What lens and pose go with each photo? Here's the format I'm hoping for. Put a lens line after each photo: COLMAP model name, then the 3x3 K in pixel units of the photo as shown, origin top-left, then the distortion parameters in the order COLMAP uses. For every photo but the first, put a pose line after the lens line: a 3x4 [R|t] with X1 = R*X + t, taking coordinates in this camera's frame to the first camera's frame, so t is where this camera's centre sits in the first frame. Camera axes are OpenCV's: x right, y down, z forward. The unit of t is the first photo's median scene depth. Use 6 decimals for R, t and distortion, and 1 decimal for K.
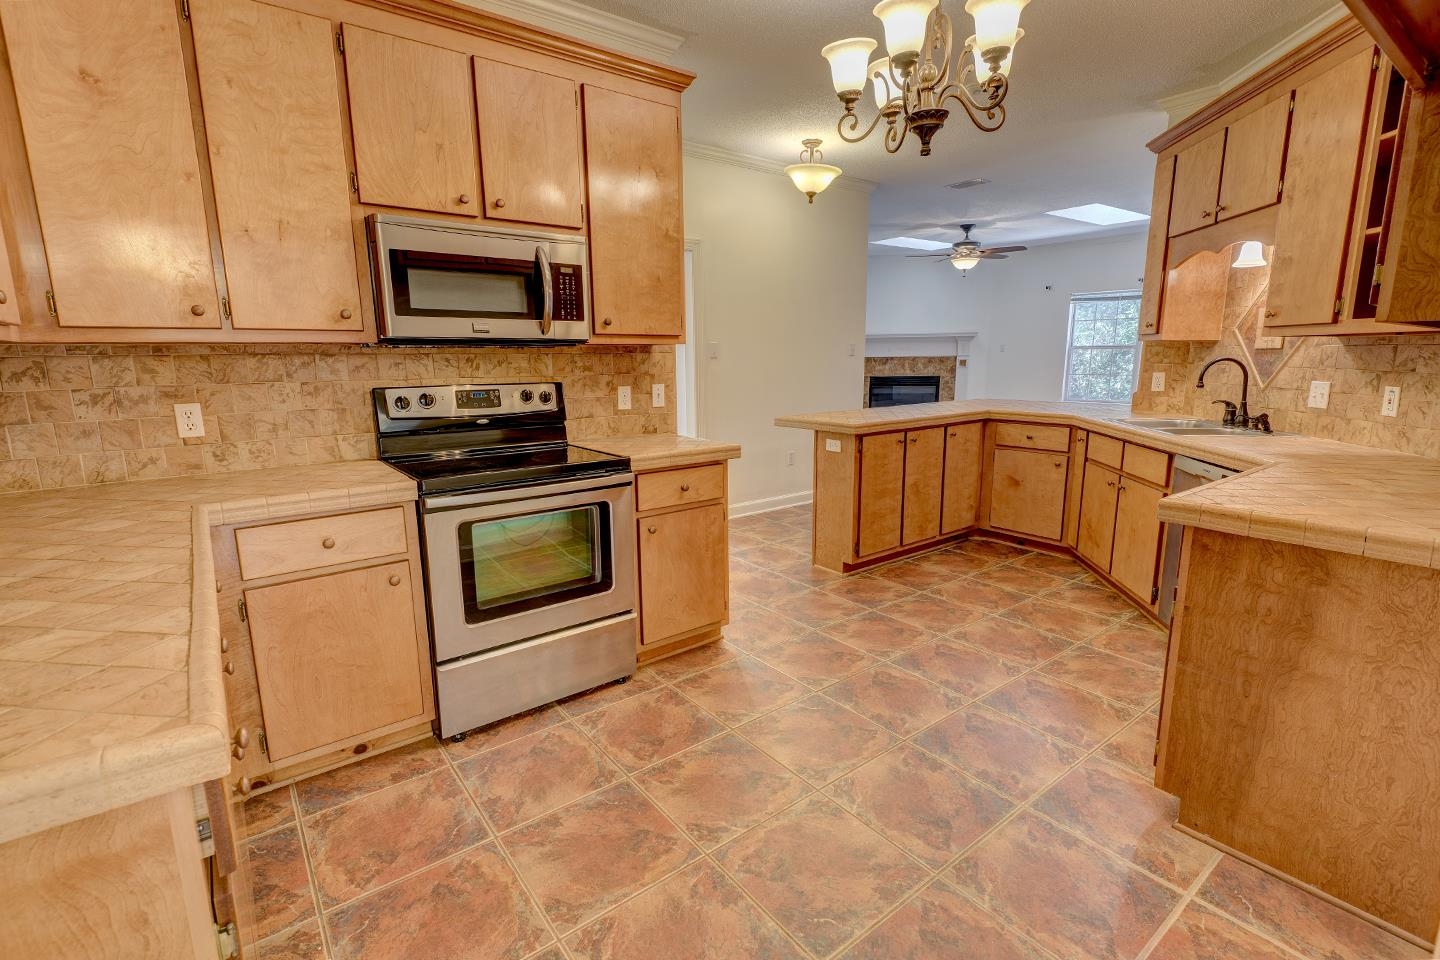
lens RADIAL K [[668.9, 0, 720.0], [0, 668.9, 480.0], [0, 0, 1]] dist [-0.000763, -0.000643]
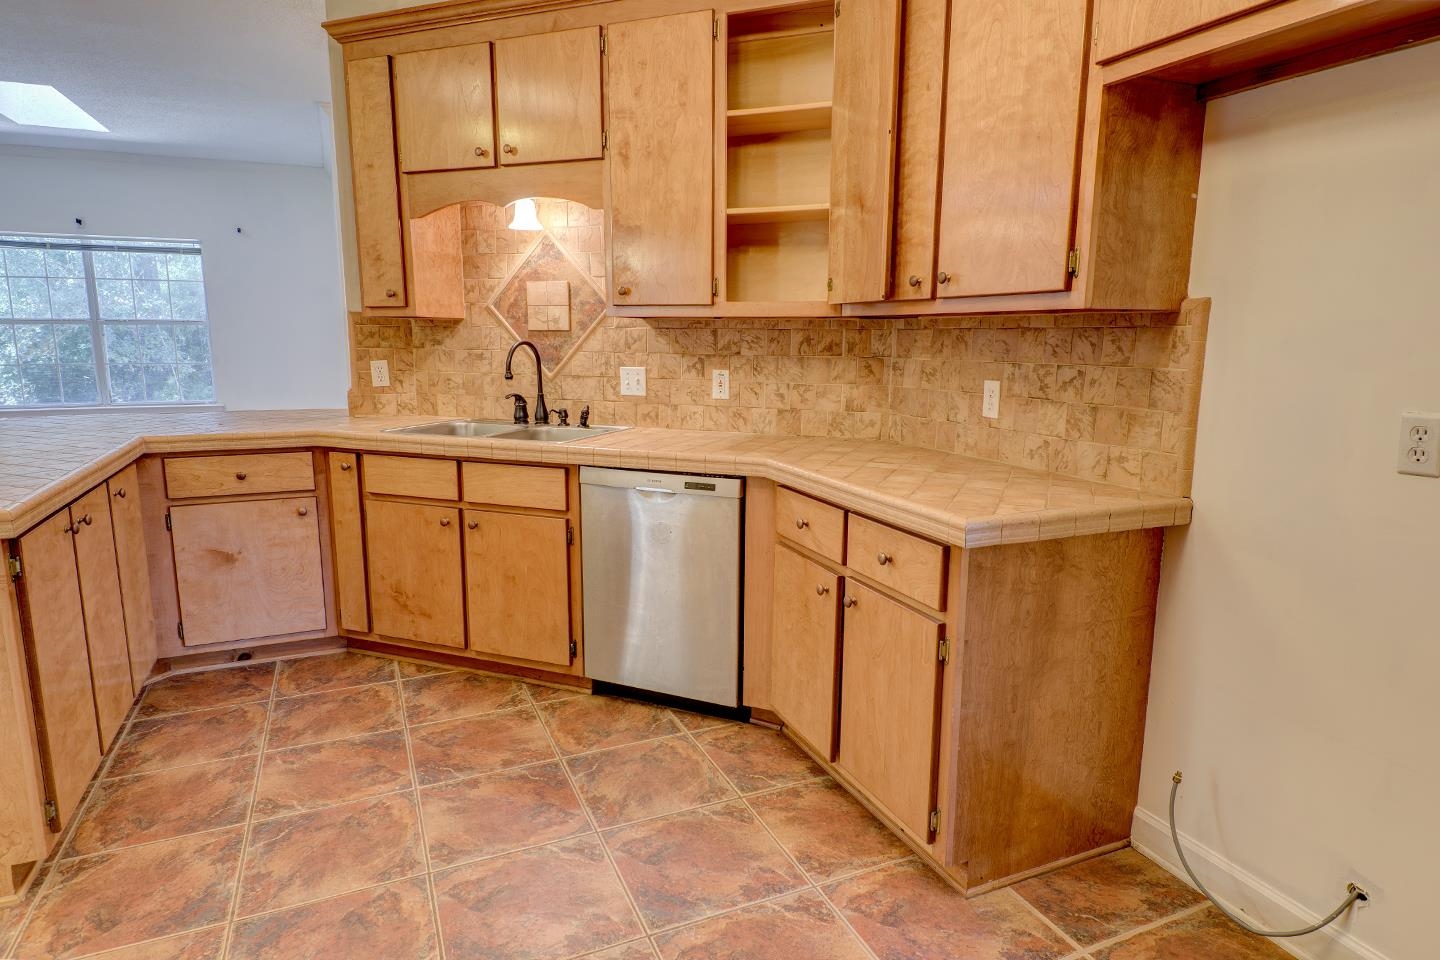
lens RADIAL K [[839.3, 0, 720.0], [0, 839.3, 480.0], [0, 0, 1]] dist [0.020476, -0.003362]
pose [[0.231279, -0.159709, 0.959689, -0.191219], [0.172921, 0.977475, 0.120996, -0.103208], [-0.957397, 0.137966, 0.253687, 0.553402]]
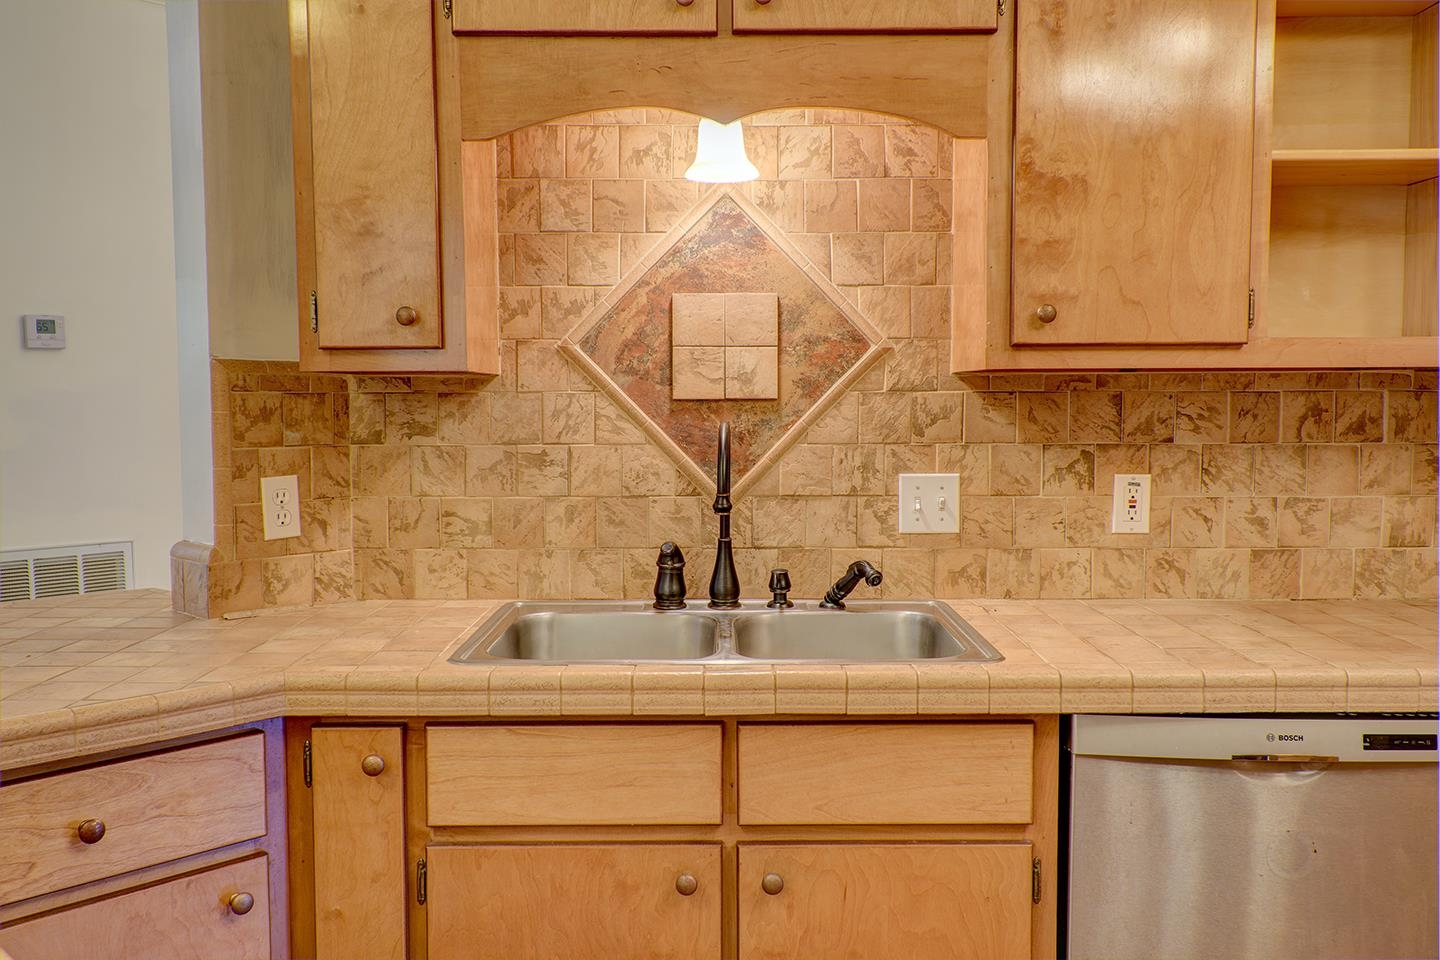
lens RADIAL K [[1263.1, 0, 720.0], [0, 1263.1, 480.0], [0, 0, 1]] dist [0.008716, 0.003160]
pose [[-0.138221, -0.062803, 0.988408, 0.093556], [0.188404, 0.978096, 0.088495, -0.218761], [-0.972316, 0.198452, -0.123361, 1.118047]]
